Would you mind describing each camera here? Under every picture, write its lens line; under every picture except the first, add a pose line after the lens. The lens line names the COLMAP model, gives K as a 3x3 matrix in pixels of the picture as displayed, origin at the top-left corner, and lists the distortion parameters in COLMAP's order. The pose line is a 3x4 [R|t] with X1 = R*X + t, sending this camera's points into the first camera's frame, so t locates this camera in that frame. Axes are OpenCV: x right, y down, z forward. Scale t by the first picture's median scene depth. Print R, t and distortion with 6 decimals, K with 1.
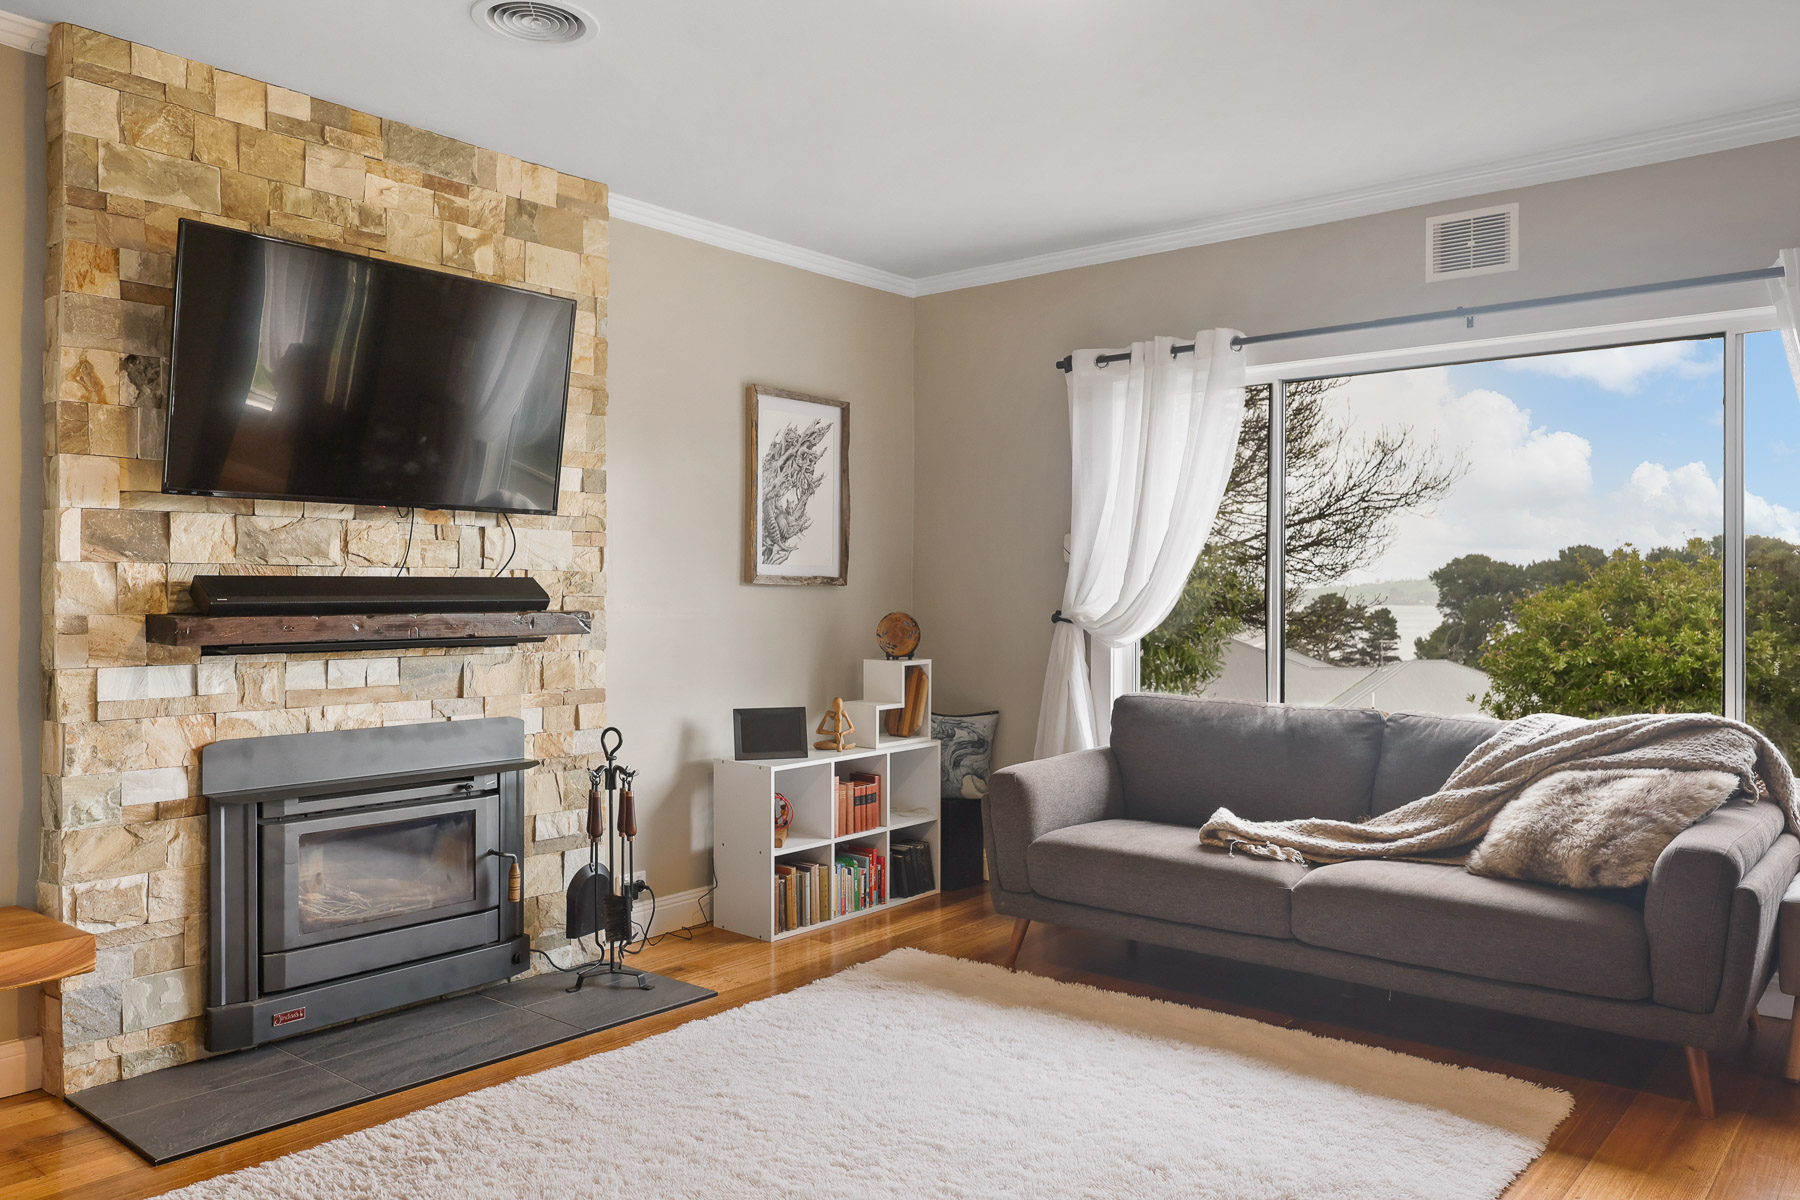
lens RADIAL K [[1303.2, 0, 896.5], [0, 1303.2, 601.1], [0, 0, 1]] dist [-0.001380, -0.003596]
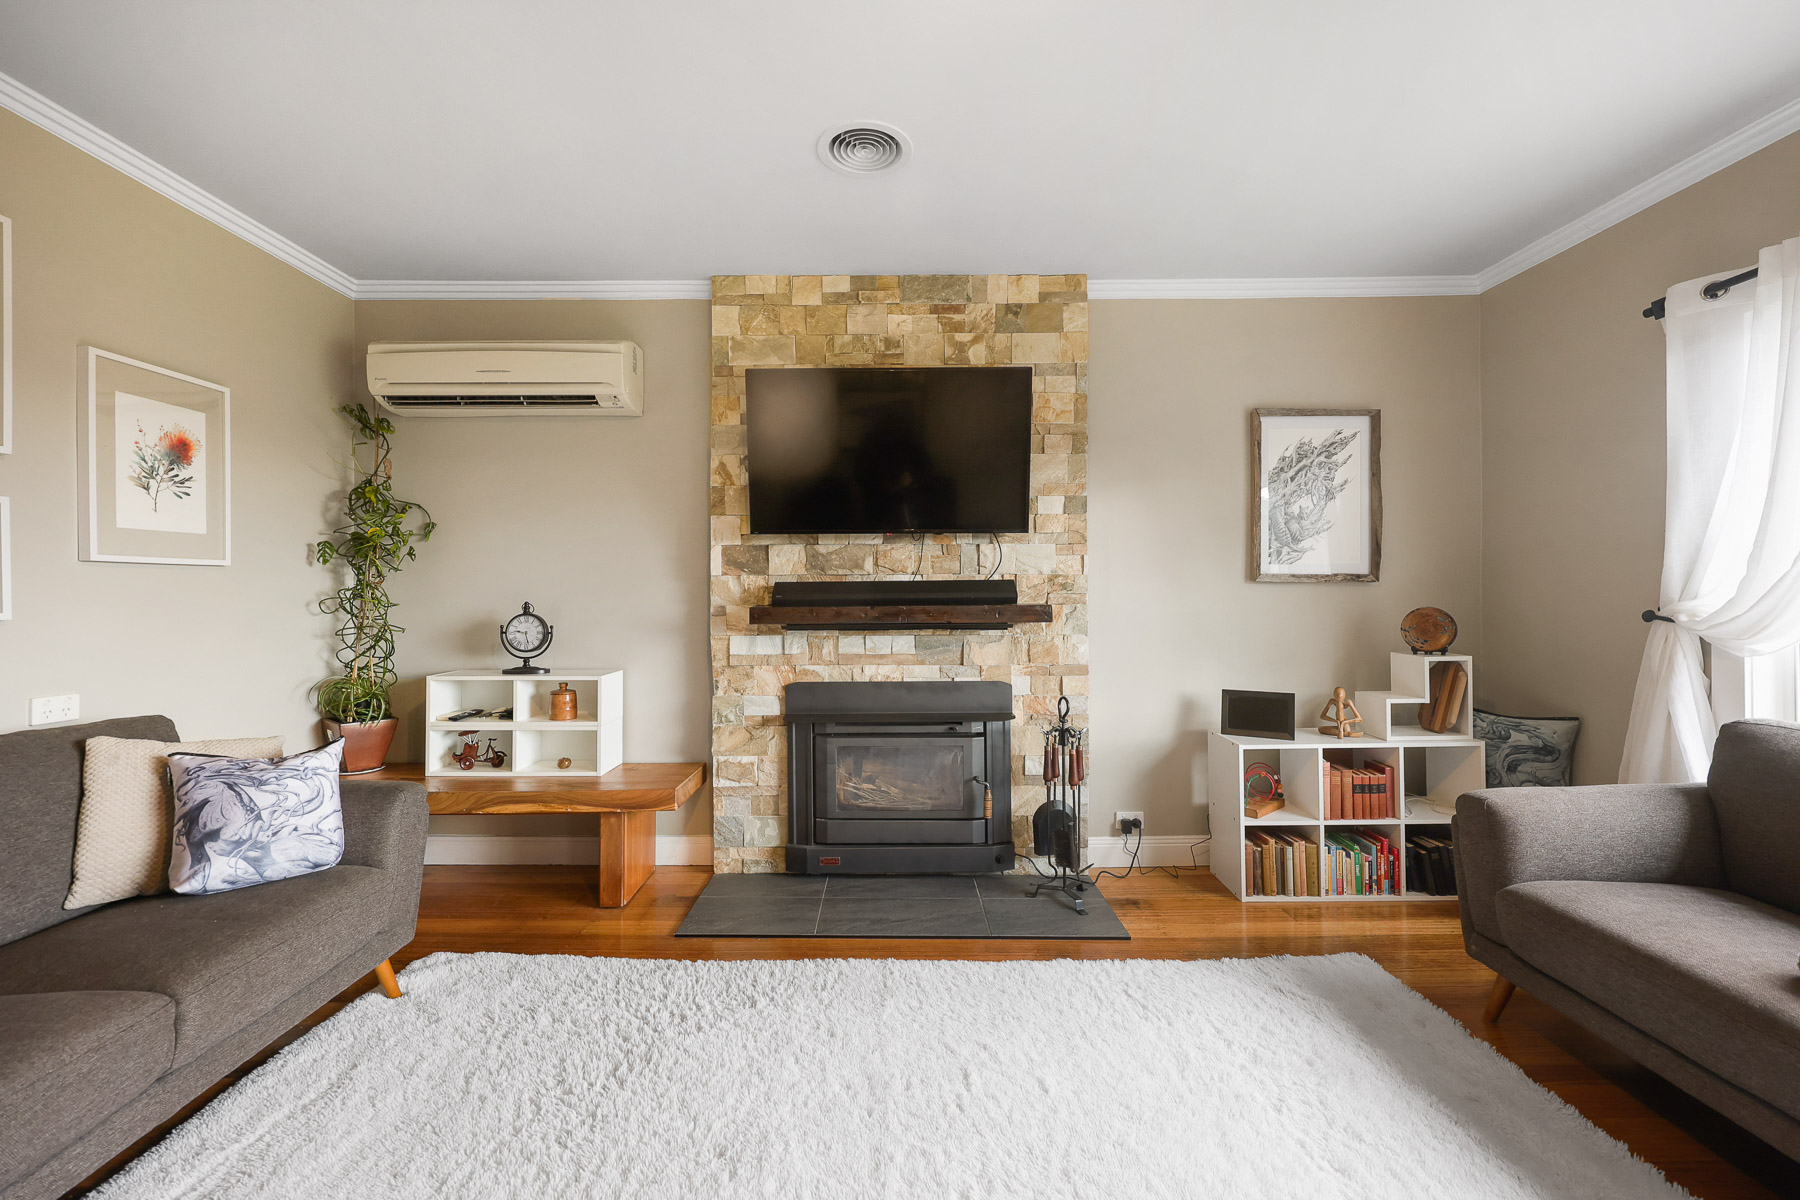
lens RADIAL K [[723.5, 0, 899.5], [0, 723.5, 592.1], [0, 0, 1]] dist [-0.001540, -0.000524]
pose [[0.636523, -0.007365, -0.771222, 0.223739], [0.001695, 0.999965, -0.008150, 0.000740], [0.771256, 0.003880, 0.636514, 0.428888]]
